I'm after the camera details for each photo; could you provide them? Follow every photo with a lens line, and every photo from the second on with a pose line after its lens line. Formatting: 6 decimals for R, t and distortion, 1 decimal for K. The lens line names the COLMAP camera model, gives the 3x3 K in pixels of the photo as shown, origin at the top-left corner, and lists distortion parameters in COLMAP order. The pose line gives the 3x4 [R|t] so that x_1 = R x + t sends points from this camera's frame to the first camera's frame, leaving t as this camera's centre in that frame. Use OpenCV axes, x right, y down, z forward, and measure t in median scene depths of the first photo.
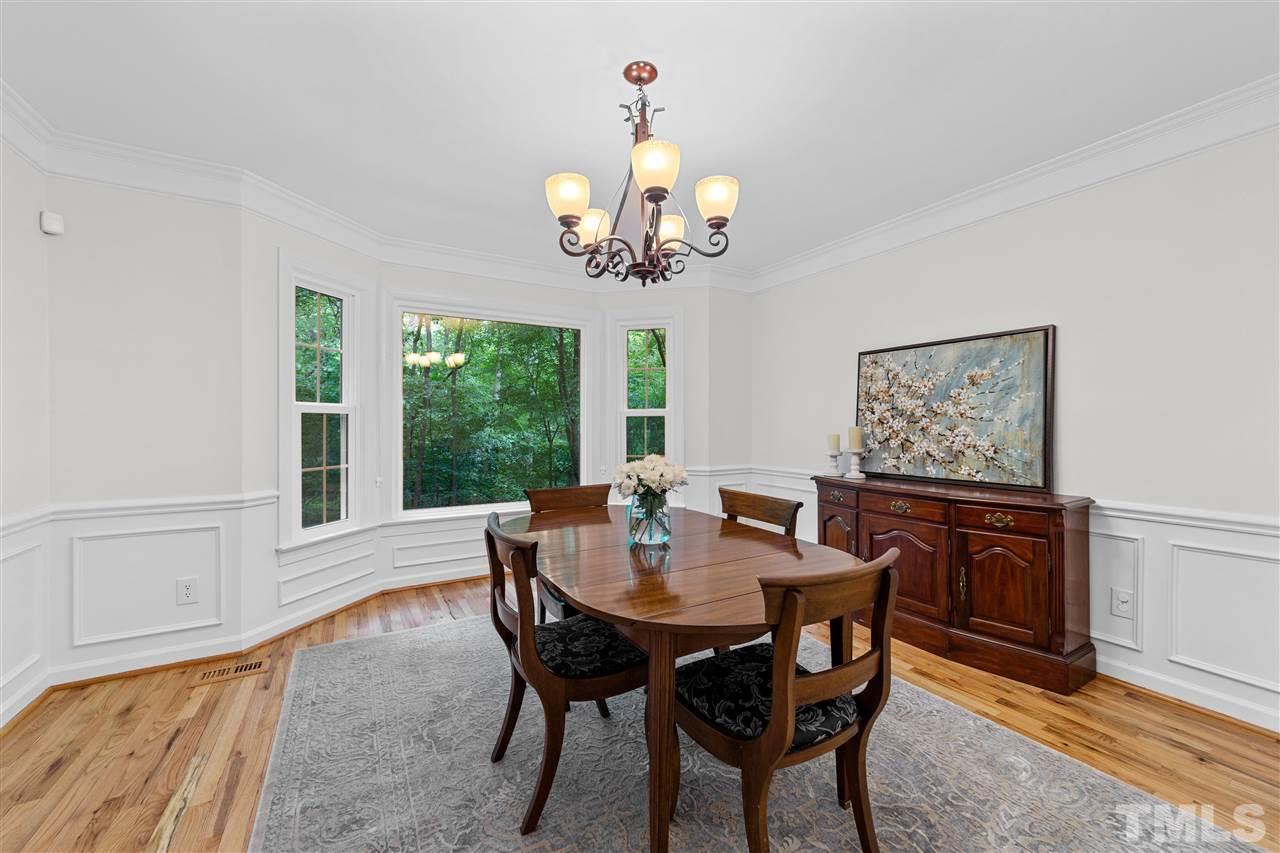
lens RADIAL K [[497.6, 0, 641.1], [0, 497.6, 426.0], [0, 0, 1]] dist [0.000352, 0.000747]
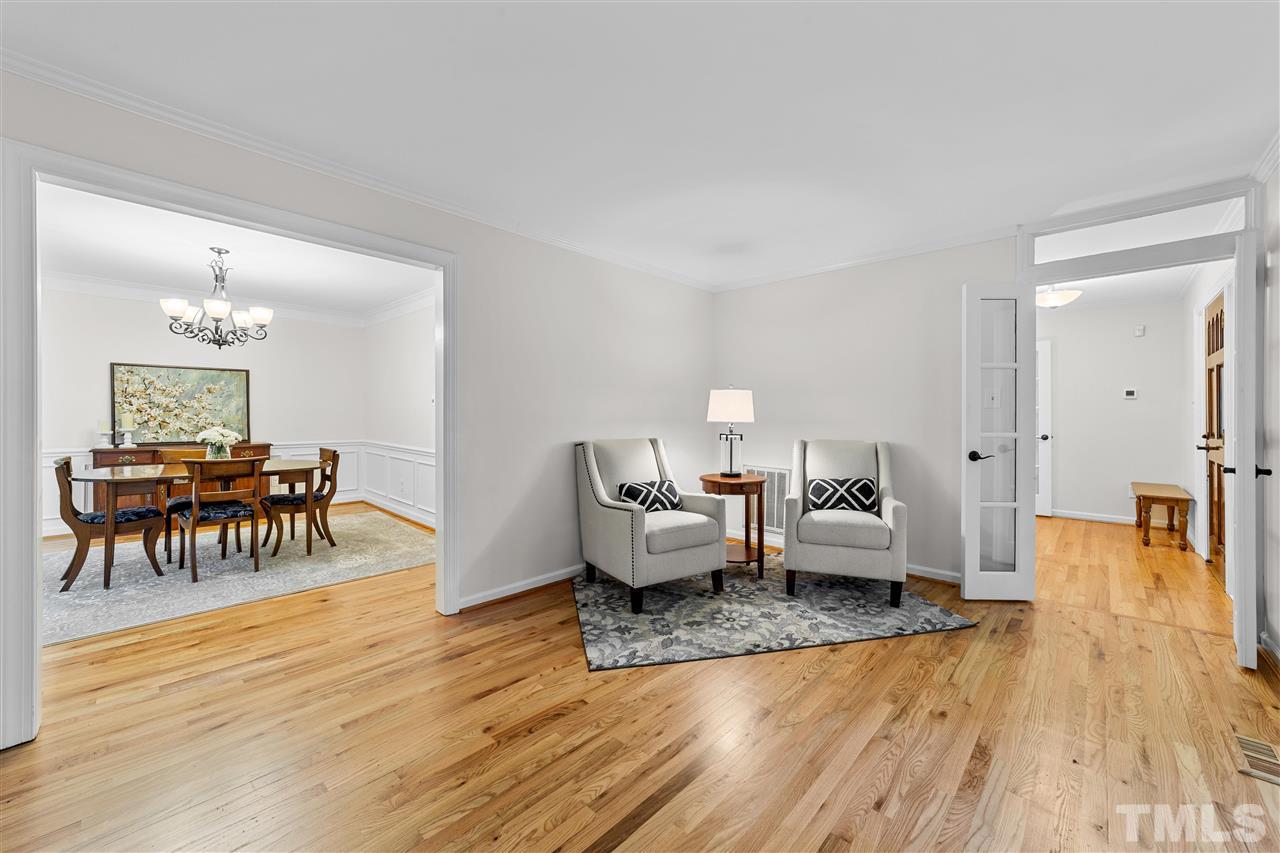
lens RADIAL K [[497.6, 0, 641.7], [0, 497.6, 418.6], [0, 0, 1]] dist [0.000352, 0.000747]
pose [[-0.270798, -0.004308, 0.962627, -1.544862], [0.004529, 0.999973, 0.005749, 0.015661], [-0.962626, 0.005916, -0.270771, -0.105785]]
